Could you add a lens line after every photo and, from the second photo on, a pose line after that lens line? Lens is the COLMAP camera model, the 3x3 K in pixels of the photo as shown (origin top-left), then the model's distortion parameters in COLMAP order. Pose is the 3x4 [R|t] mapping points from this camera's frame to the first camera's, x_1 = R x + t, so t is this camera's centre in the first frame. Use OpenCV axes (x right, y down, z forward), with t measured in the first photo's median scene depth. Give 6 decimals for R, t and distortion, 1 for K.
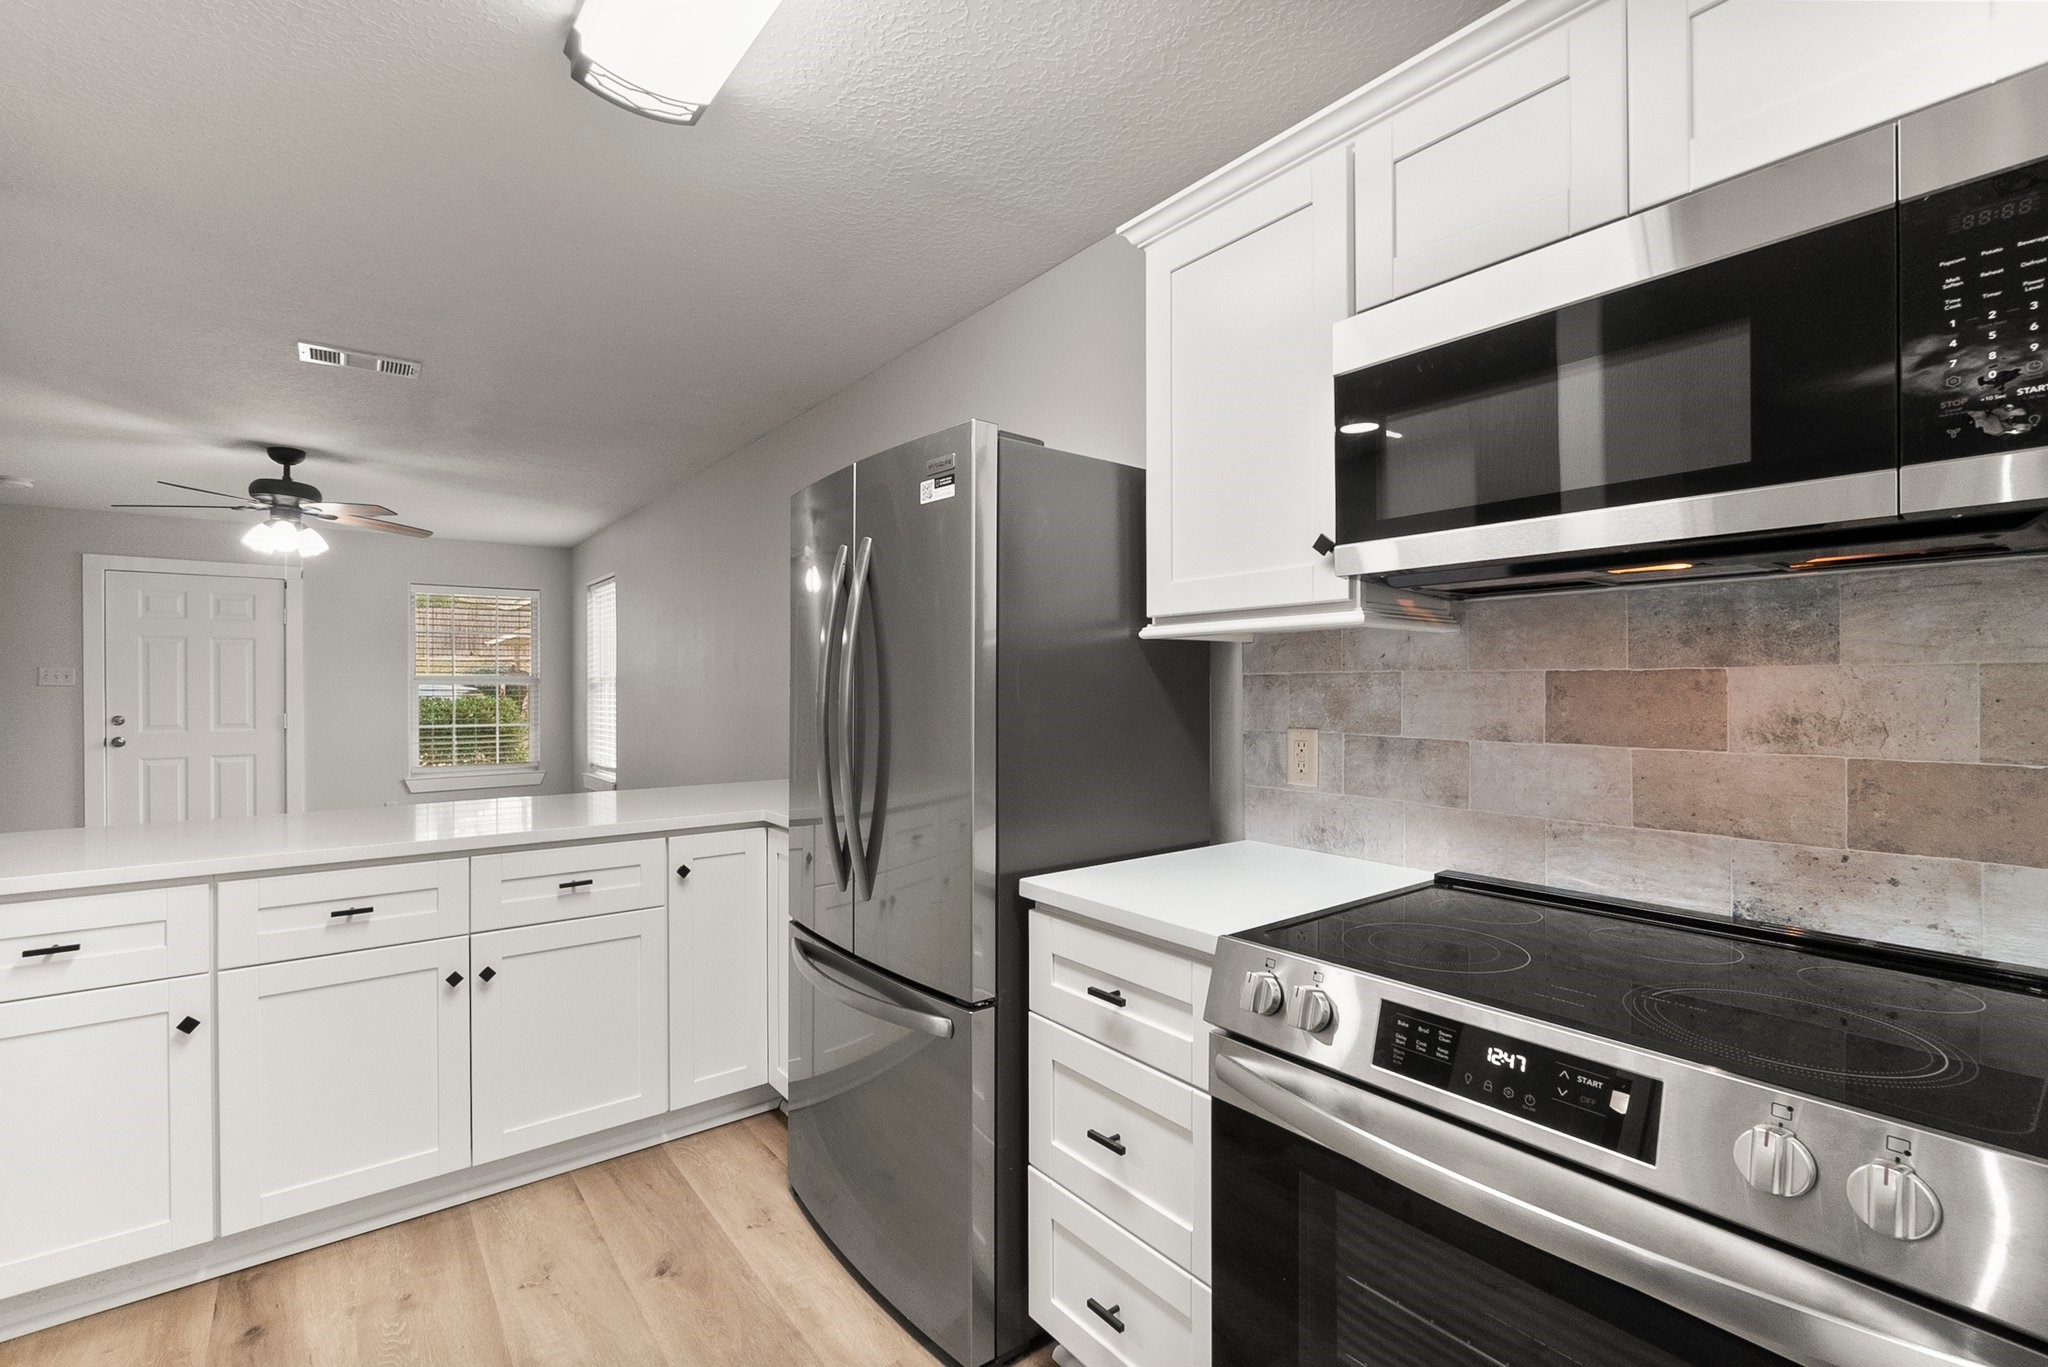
lens RADIAL K [[901.9, 0, 1005.3], [0, 901.9, 686.6], [0, 0, 1]] dist [-0.004039, -0.000132]
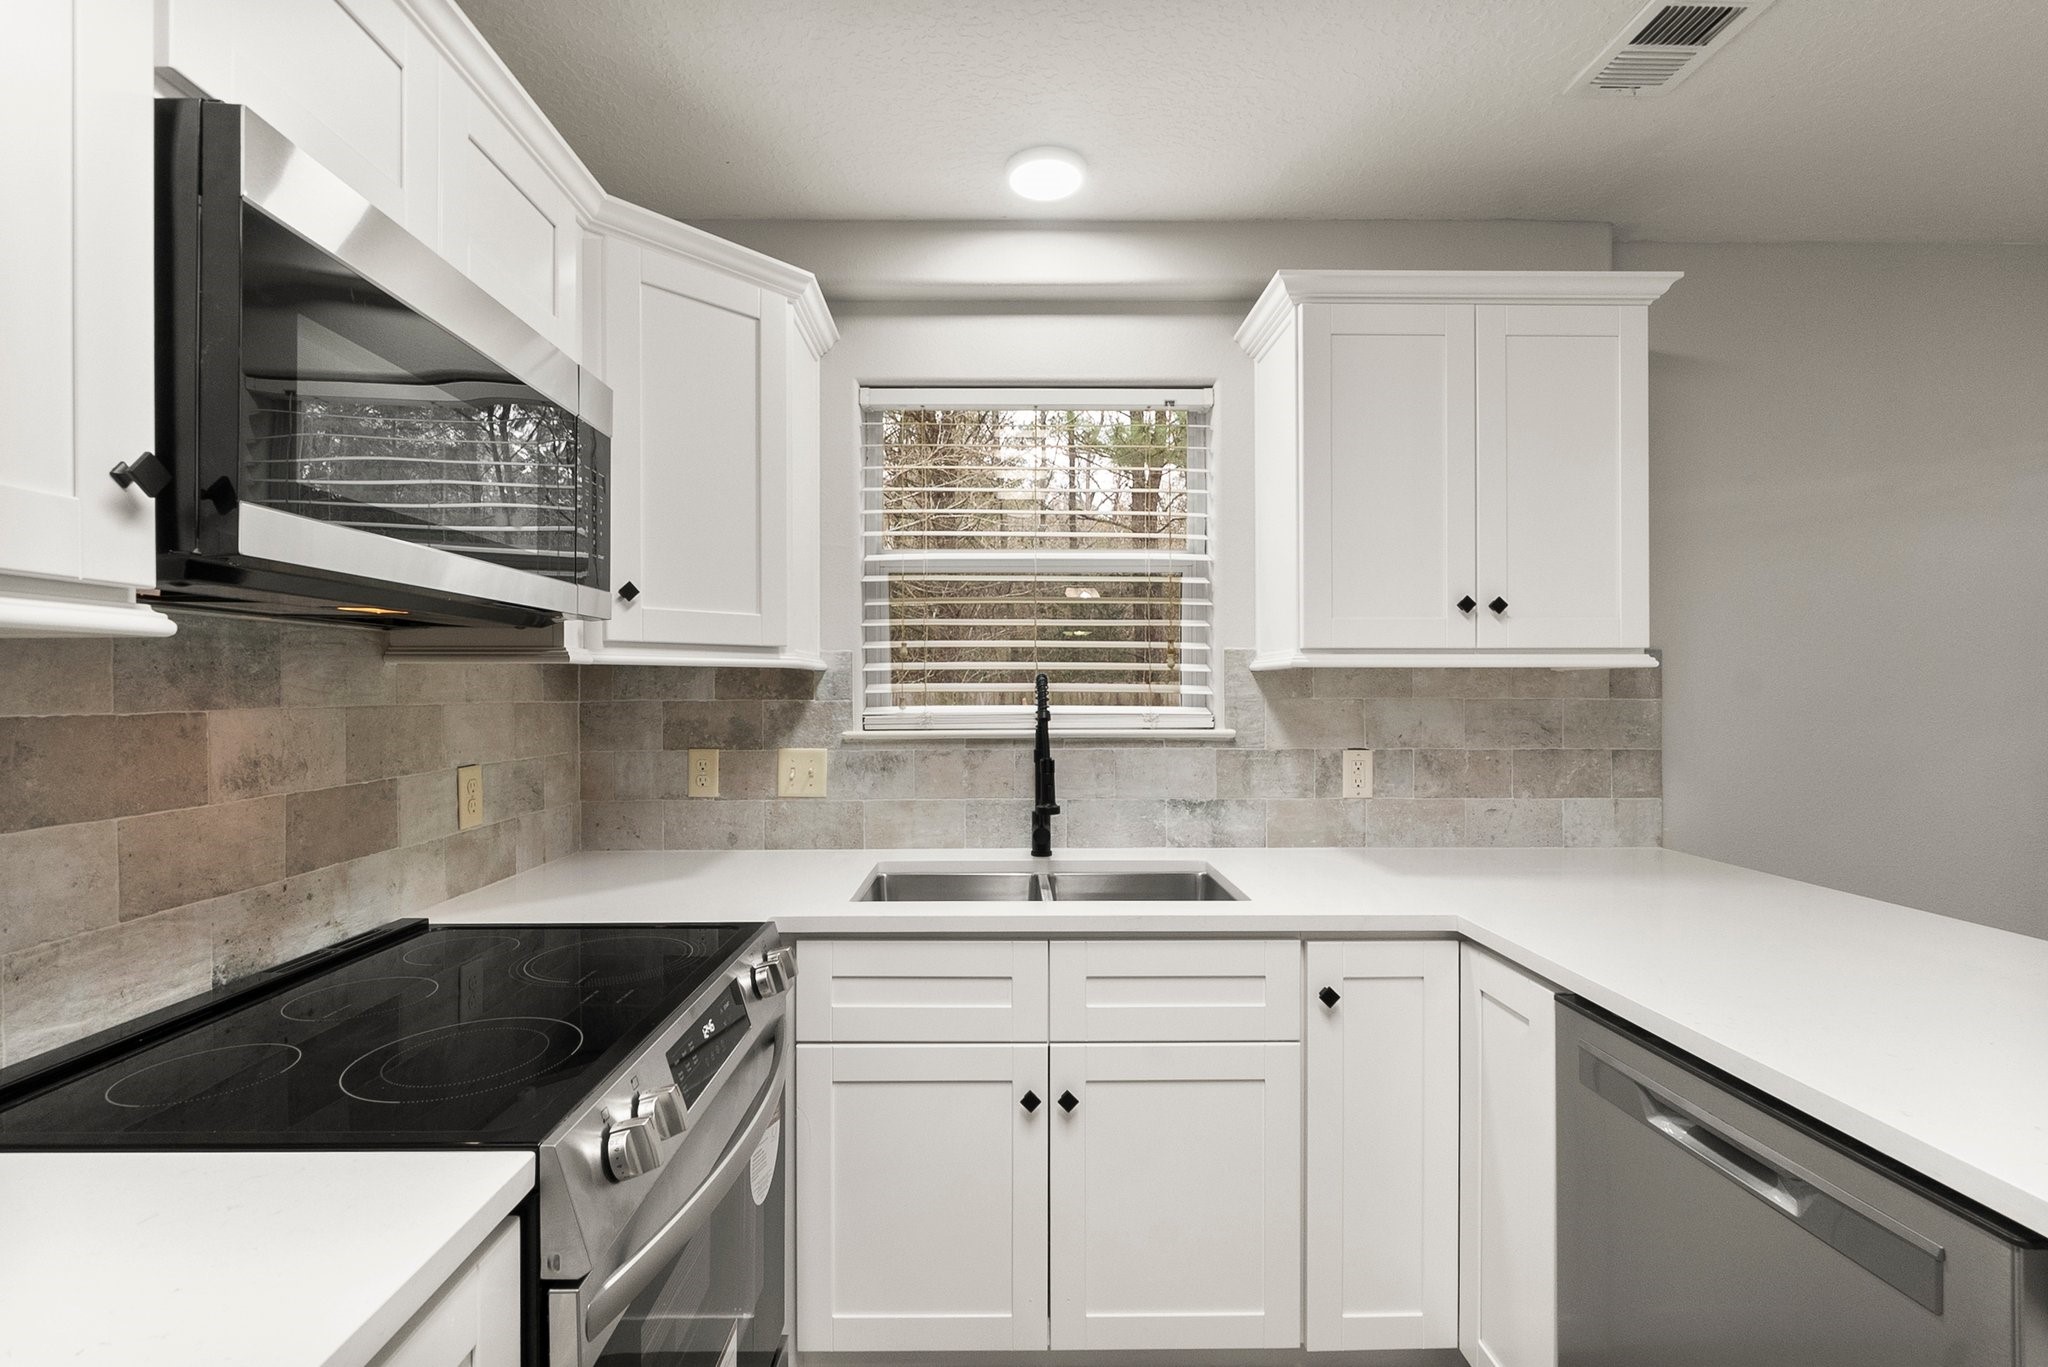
lens RADIAL K [[888.8, 0, 1011.5], [0, 888.8, 692.2], [0, 0, 1]] dist [-0.008060, -0.000135]
pose [[-0.799871, 0.003484, 0.600162, -0.310897], [0.006069, 0.999979, 0.002283, -0.031311], [-0.600142, 0.005468, -0.799875, 1.035584]]
